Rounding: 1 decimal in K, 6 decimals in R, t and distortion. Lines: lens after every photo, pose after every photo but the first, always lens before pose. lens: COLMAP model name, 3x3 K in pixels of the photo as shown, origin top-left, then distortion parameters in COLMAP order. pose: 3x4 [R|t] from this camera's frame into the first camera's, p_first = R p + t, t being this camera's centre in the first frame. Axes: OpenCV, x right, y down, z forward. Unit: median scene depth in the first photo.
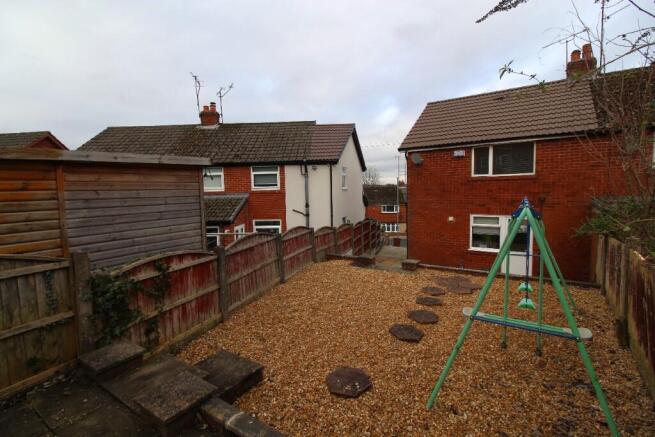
lens RADIAL K [[303.1, 0, 327.1], [0, 303.1, 216.1], [0, 0, 1]] dist [0.000507, -0.011398]
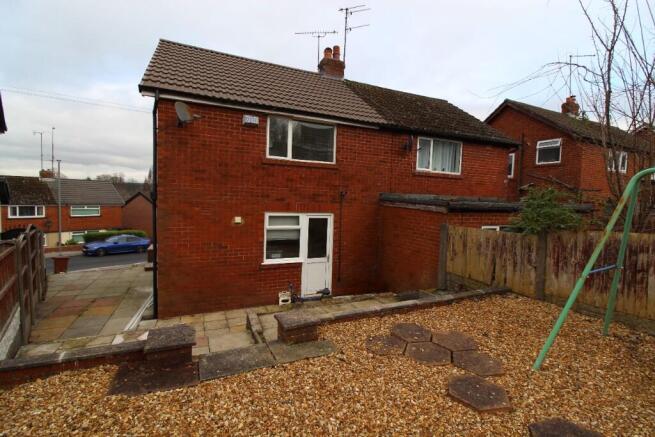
lens RADIAL K [[303.1, 0, 327.1], [0, 303.1, 216.1], [0, 0, 1]] dist [0.000507, -0.011398]
pose [[0.516919, -0.012528, 0.855943, -0.045746], [0.024947, 0.999689, -0.000434, 0.006339], [-0.855671, 0.021578, 0.517071, 0.528429]]
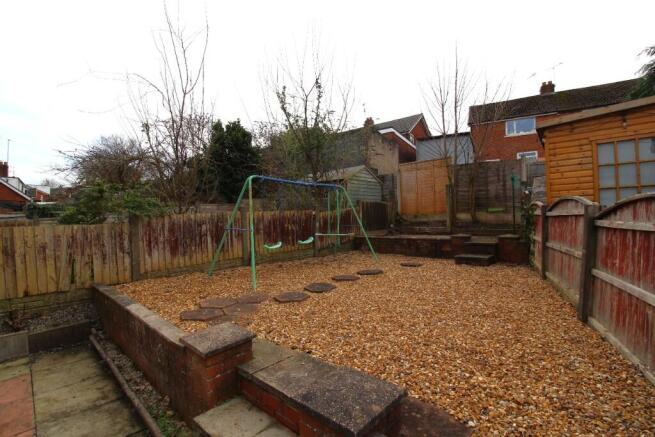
lens RADIAL K [[303.1, 0, 327.1], [0, 303.1, 216.1], [0, 0, 1]] dist [0.000507, -0.011398]
pose [[-0.989784, 0.037212, 0.137631, 0.091290], [0.045826, 0.997149, 0.059953, 0.013873], [-0.135007, 0.065647, -0.988668, 0.908013]]
